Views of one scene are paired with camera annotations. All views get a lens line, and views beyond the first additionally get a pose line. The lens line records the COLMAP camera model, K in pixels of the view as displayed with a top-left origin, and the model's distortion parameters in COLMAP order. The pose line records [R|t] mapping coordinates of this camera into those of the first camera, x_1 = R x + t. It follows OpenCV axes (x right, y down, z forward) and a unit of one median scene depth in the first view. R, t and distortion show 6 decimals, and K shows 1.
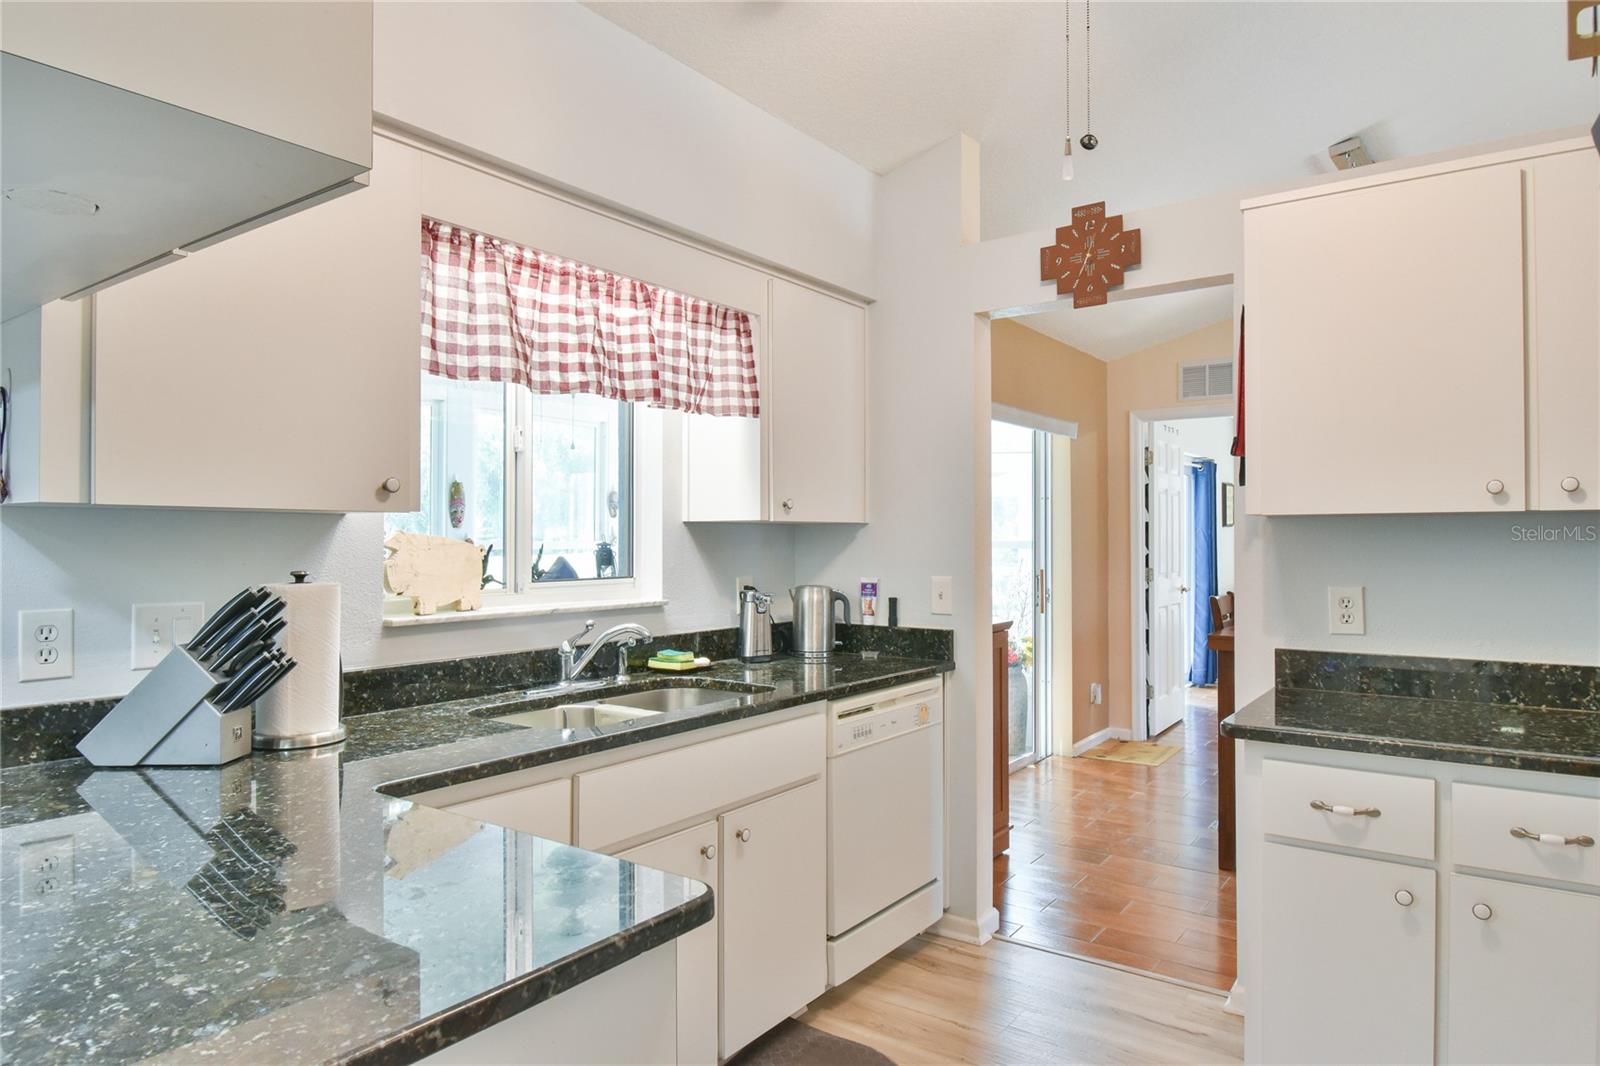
lens RADIAL K [[970.8, 0, 798.9], [0, 970.8, 528.3], [0, 0, 1]] dist [-0.004886, -0.000862]
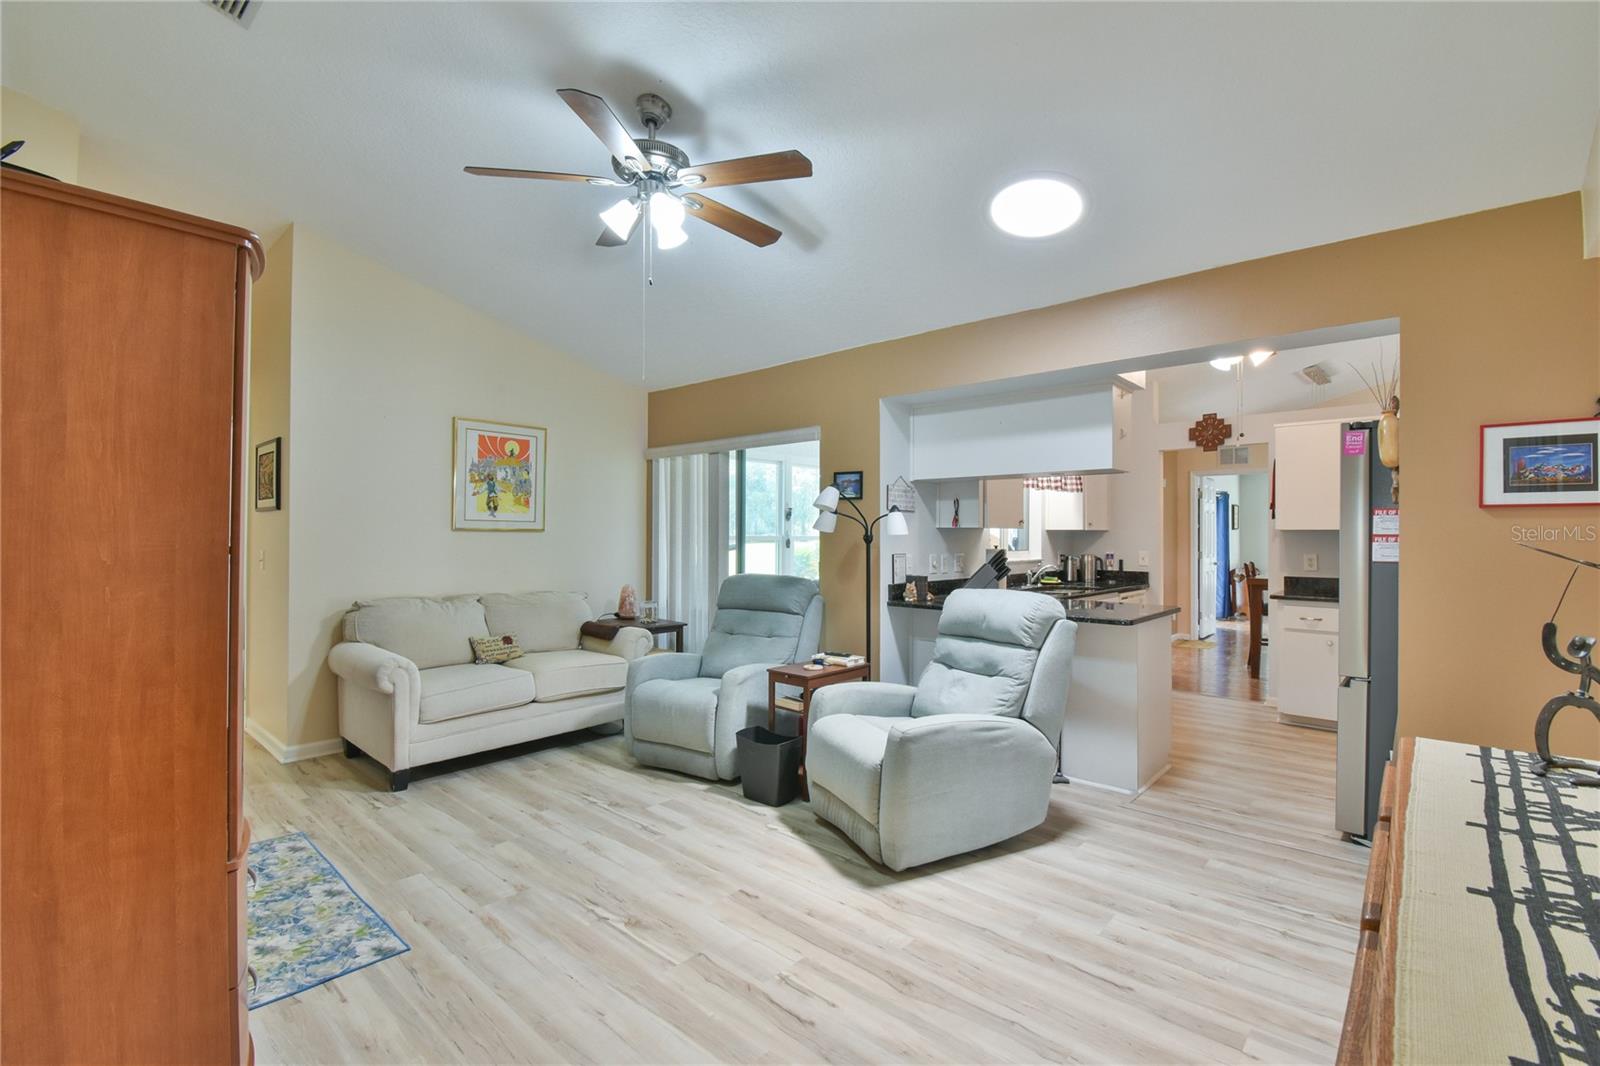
lens RADIAL K [[706.5, 0, 810.7], [0, 706.5, 532.8], [0, 0, 1]] dist [0.009973, -0.001049]
pose [[0.995413, 0.004058, -0.095580, -0.593184], [-0.003268, 0.999959, 0.008422, -0.013608], [0.095610, -0.008071, 0.995386, -1.031386]]
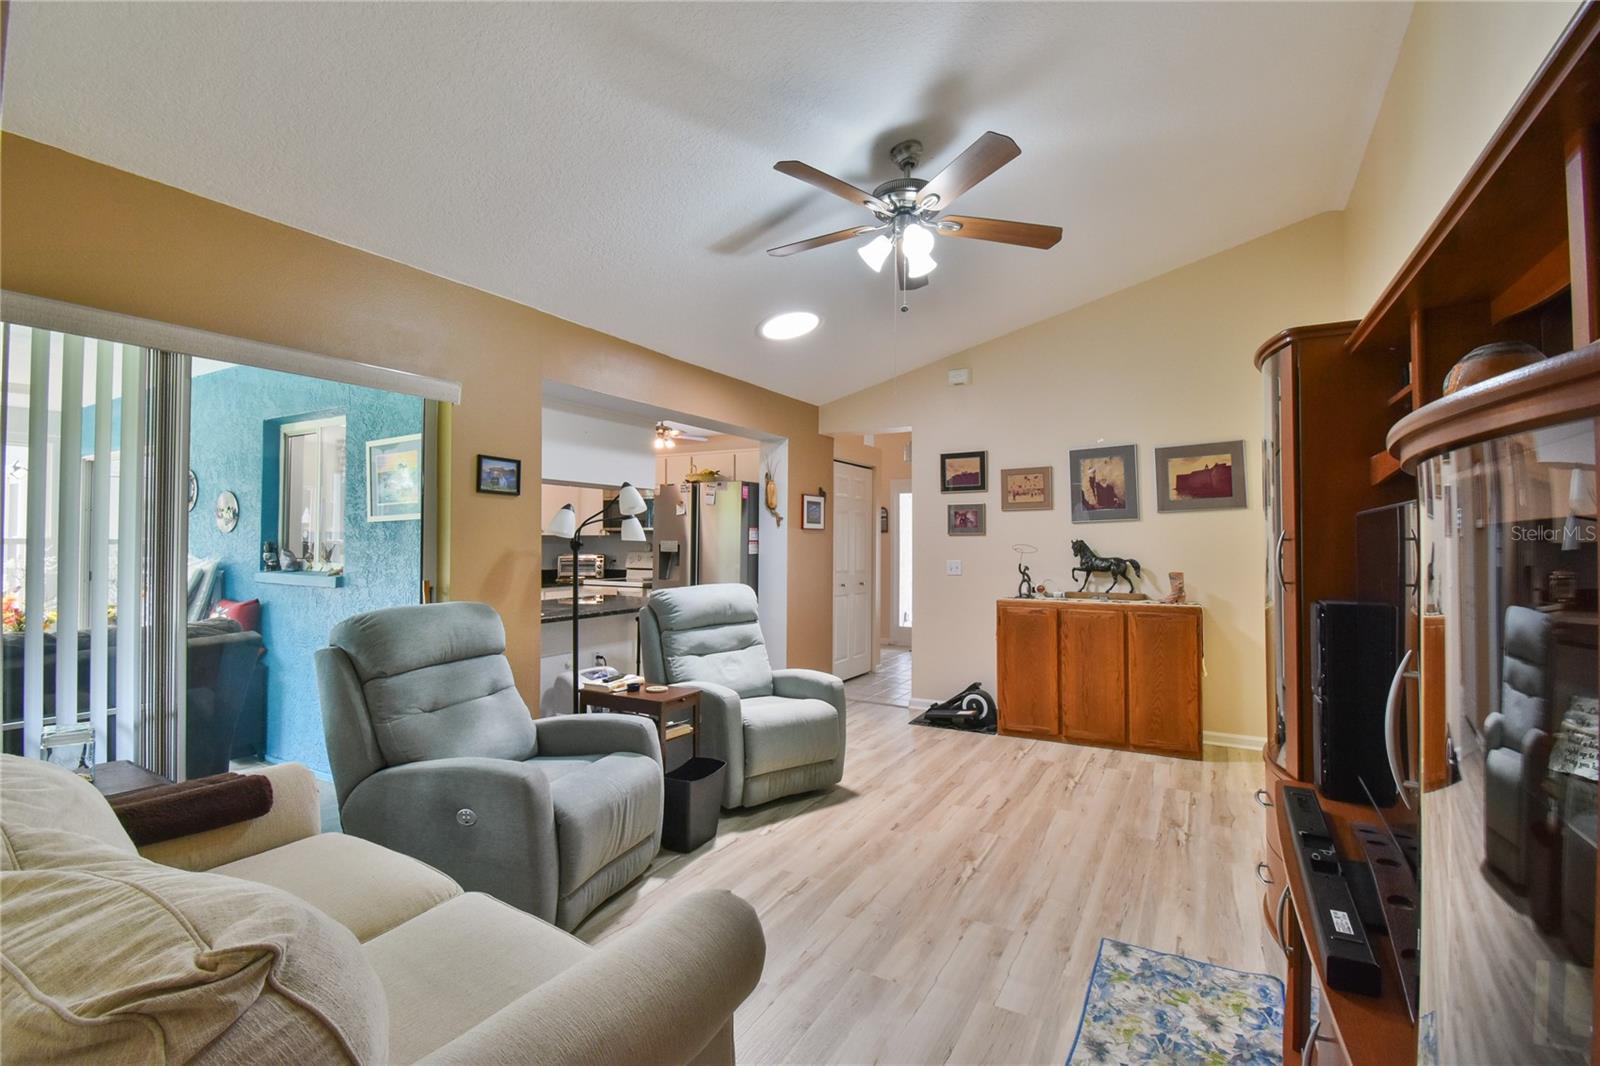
lens RADIAL K [[706.5, 0, 807.8], [0, 706.5, 536.9], [0, 0, 1]] dist [0.009973, -0.001049]
pose [[-0.103593, 0.011709, 0.994551, -2.600758], [-0.006104, 0.999904, -0.012408, 0.020971], [-0.994601, -0.007356, -0.103512, 0.771126]]
